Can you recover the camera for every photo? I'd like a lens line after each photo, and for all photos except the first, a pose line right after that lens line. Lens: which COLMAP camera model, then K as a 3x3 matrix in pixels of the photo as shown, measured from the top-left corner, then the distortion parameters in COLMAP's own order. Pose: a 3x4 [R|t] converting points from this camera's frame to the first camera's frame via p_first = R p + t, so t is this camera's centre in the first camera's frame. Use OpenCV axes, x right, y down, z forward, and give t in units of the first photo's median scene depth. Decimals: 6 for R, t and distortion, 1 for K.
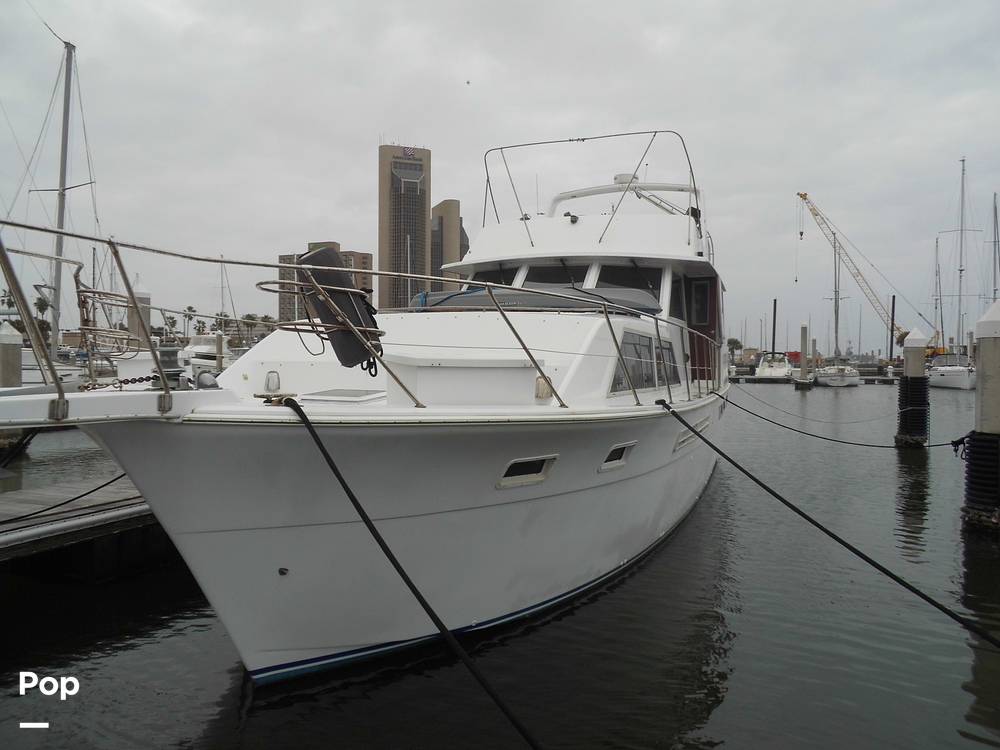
lens RADIAL K [[818.5, 0, 518.8], [0, 818.5, 371.5], [0, 0, 1]] dist [0.003590, -0.001210]
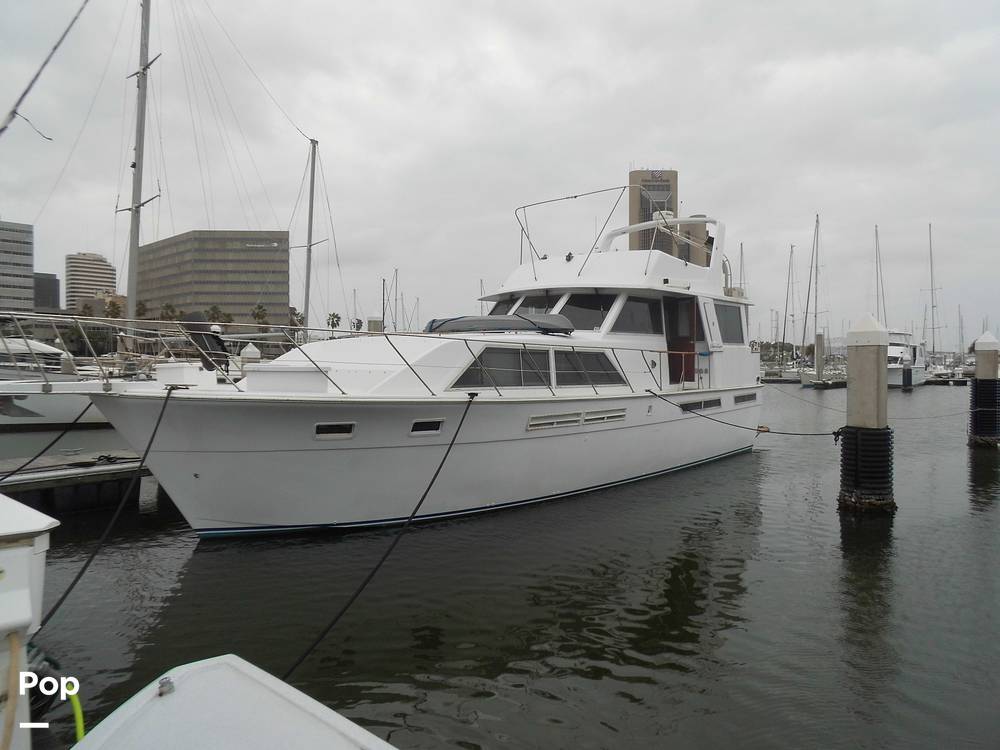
lens RADIAL K [[744.6, 0, 502.9], [0, 744.6, 379.5], [0, 0, 1]] dist [0.002354, -0.000437]
pose [[0.936828, 0.001495, -0.349786, 0.412575], [0.000724, 0.999980, 0.006212, 0.001149], [0.349788, -0.006073, 0.936809, -0.166707]]
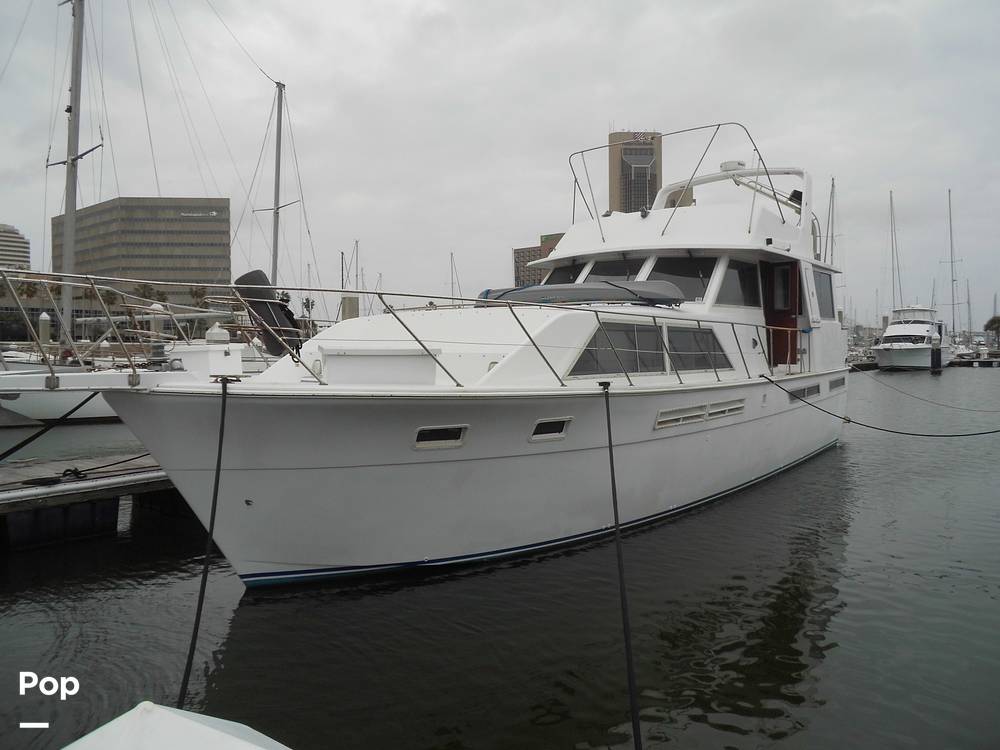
lens RADIAL K [[820.5, 0, 512.3], [0, 820.5, 374.8], [0, 0, 1]] dist [0.044355, -0.106106]
pose [[0.955332, -0.005103, -0.295492, 0.232208], [0.010958, 0.999775, 0.018164, 0.002075], [0.295333, -0.020591, 0.955173, -0.082441]]
